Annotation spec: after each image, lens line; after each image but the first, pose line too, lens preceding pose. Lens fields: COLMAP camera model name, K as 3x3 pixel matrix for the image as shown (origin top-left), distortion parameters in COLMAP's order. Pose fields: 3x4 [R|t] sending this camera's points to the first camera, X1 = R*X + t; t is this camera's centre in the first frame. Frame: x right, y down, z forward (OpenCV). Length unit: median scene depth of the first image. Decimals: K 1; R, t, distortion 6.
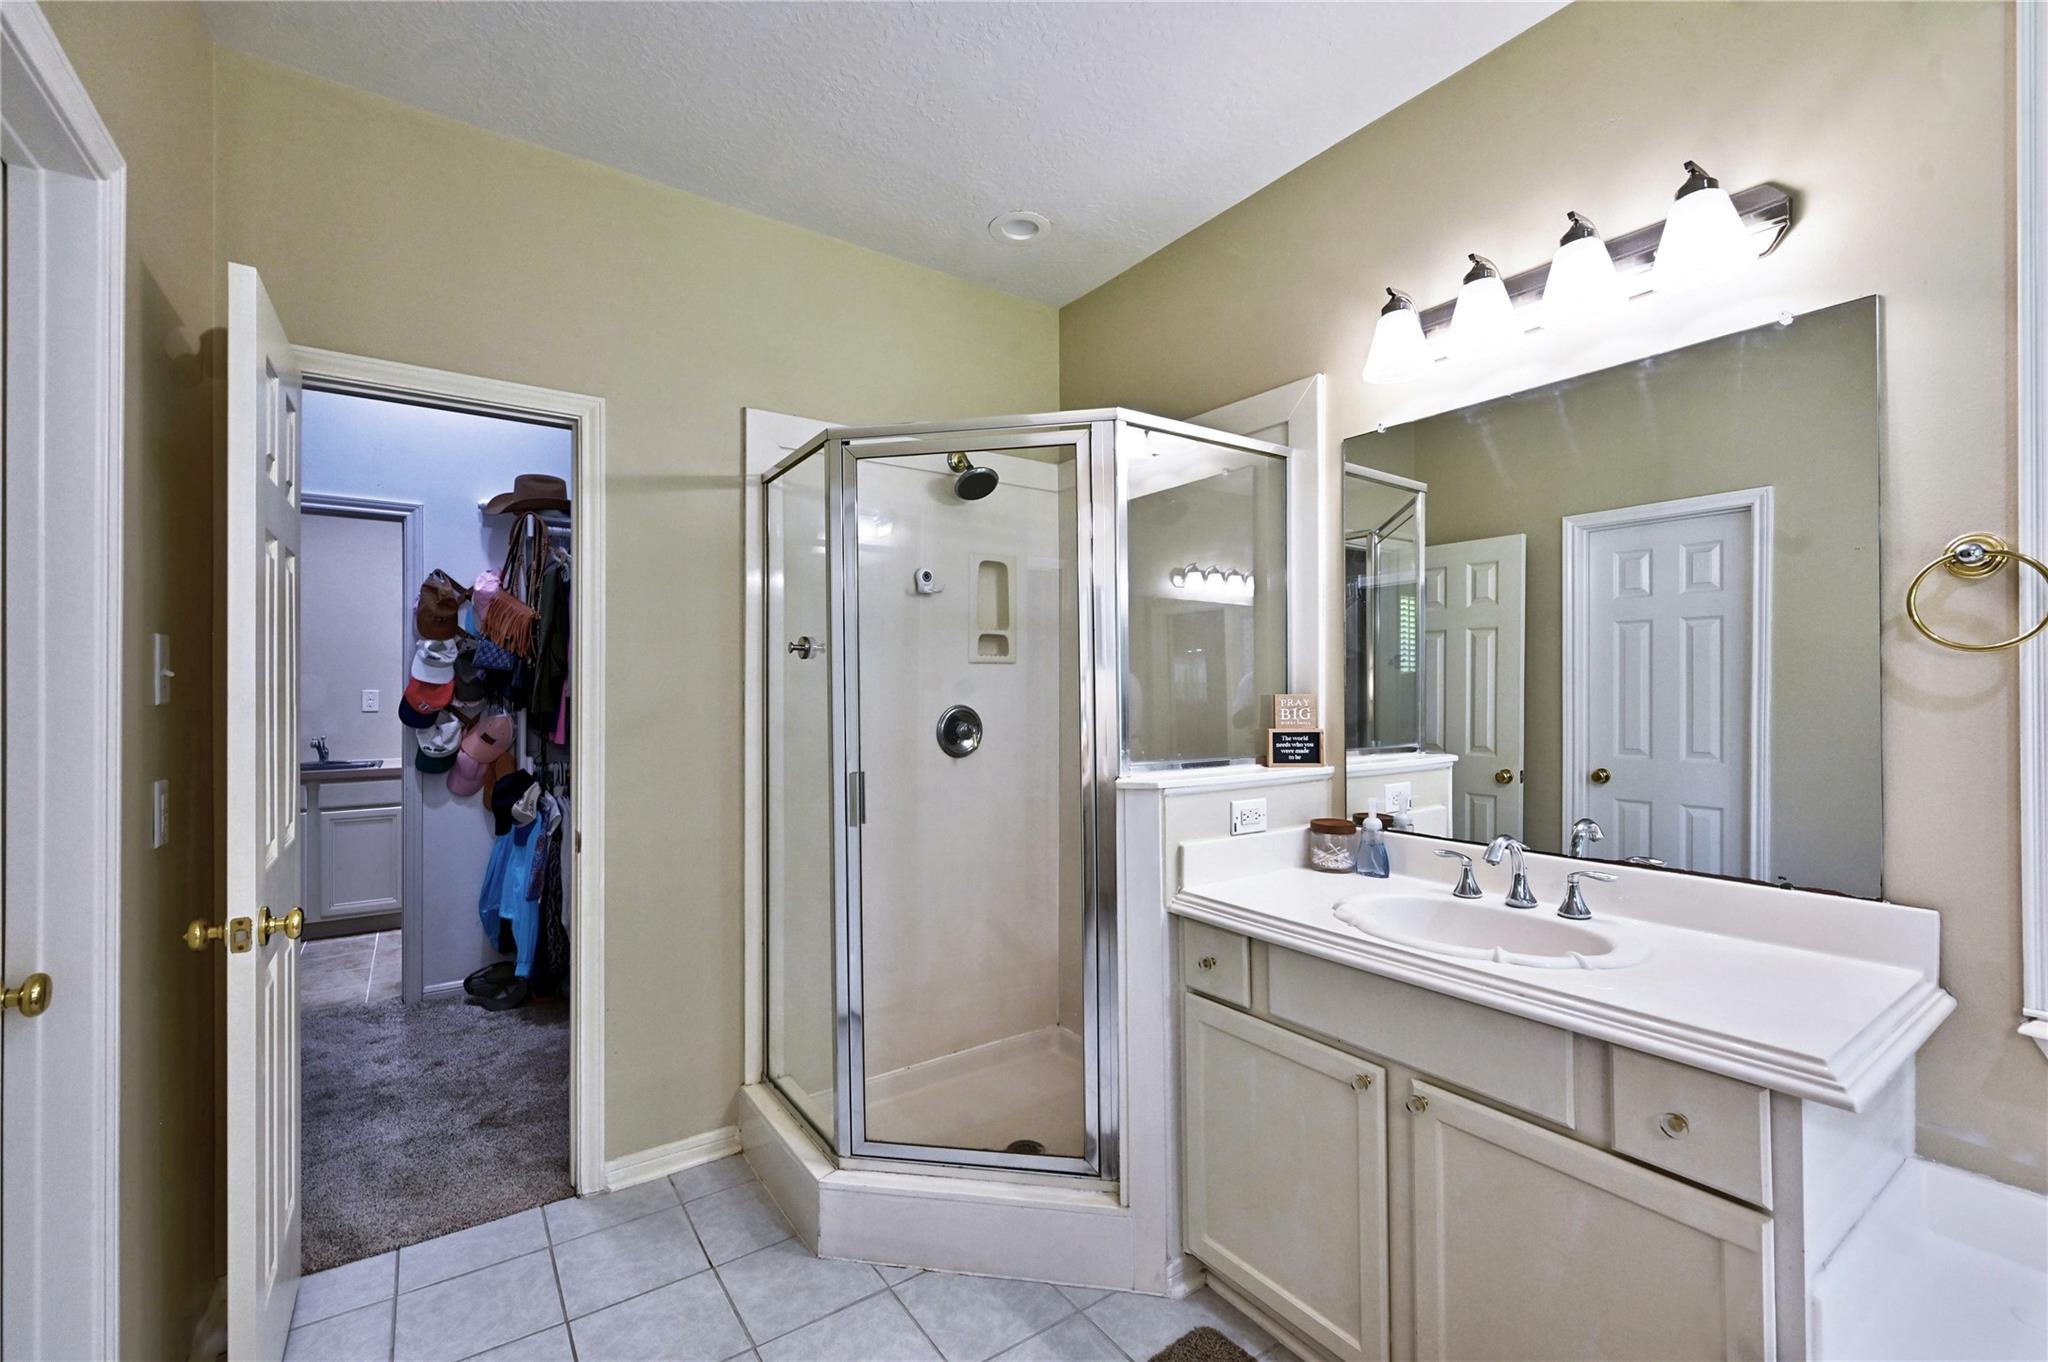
lens RADIAL K [[856.7, 0, 1014.7], [0, 856.7, 686.3], [0, 0, 1]] dist [-0.016609, 0.000056]
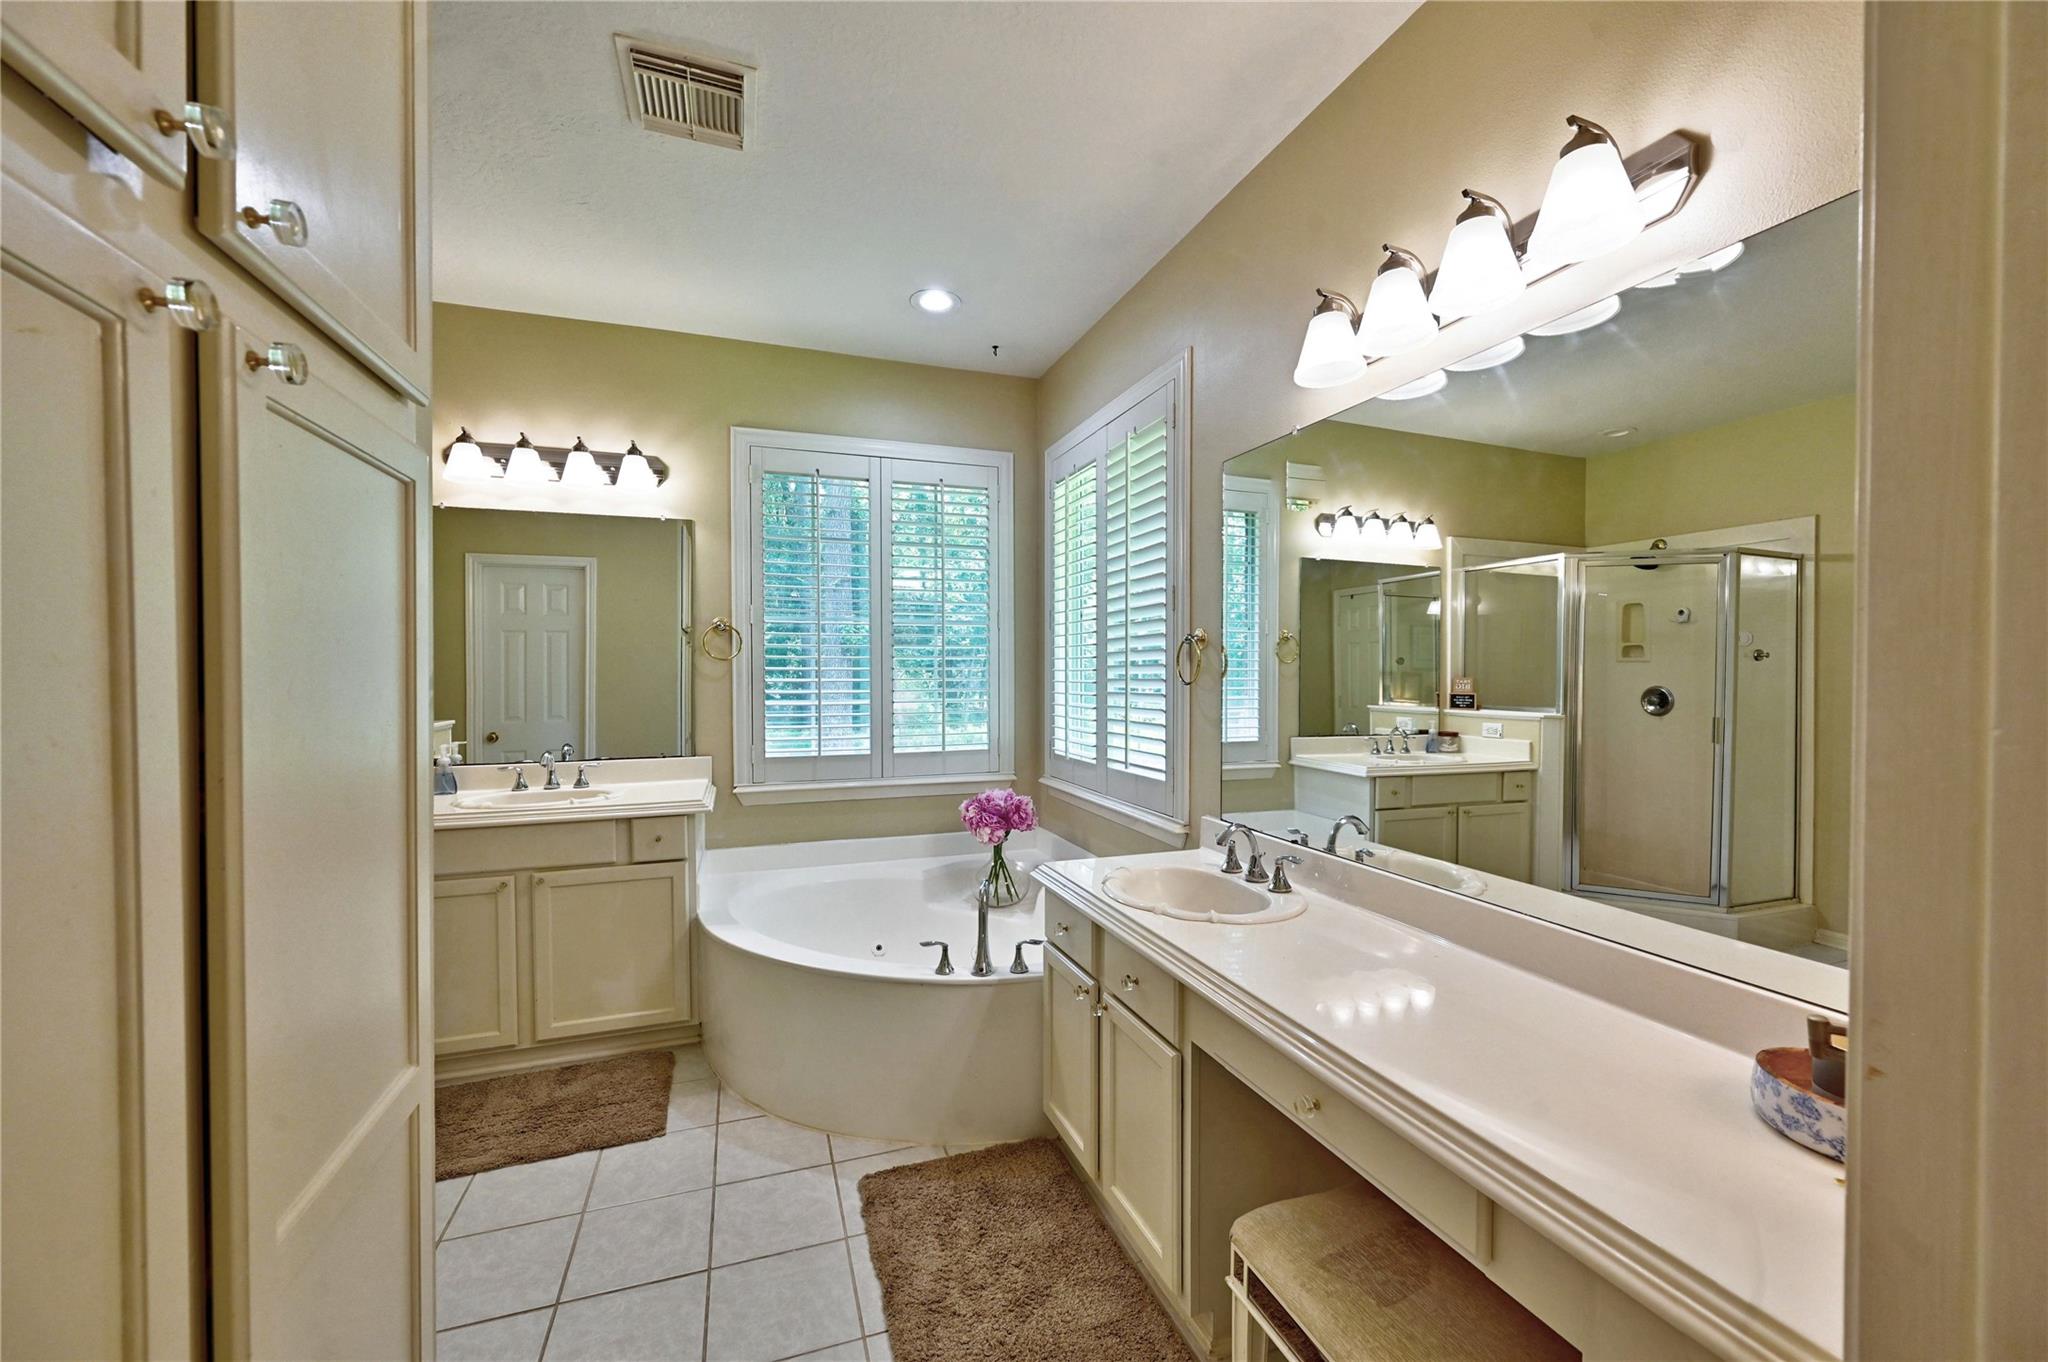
lens RADIAL K [[798.5, 0, 1022.7], [0, 798.5, 684.2], [0, 0, 1]] dist [-0.003596, -0.000018]
pose [[0.253279, -0.014845, 0.967279, -1.007763], [0.004386, 0.999890, 0.014197, 0.004163], [-0.967383, 0.000647, 0.253316, -0.554702]]
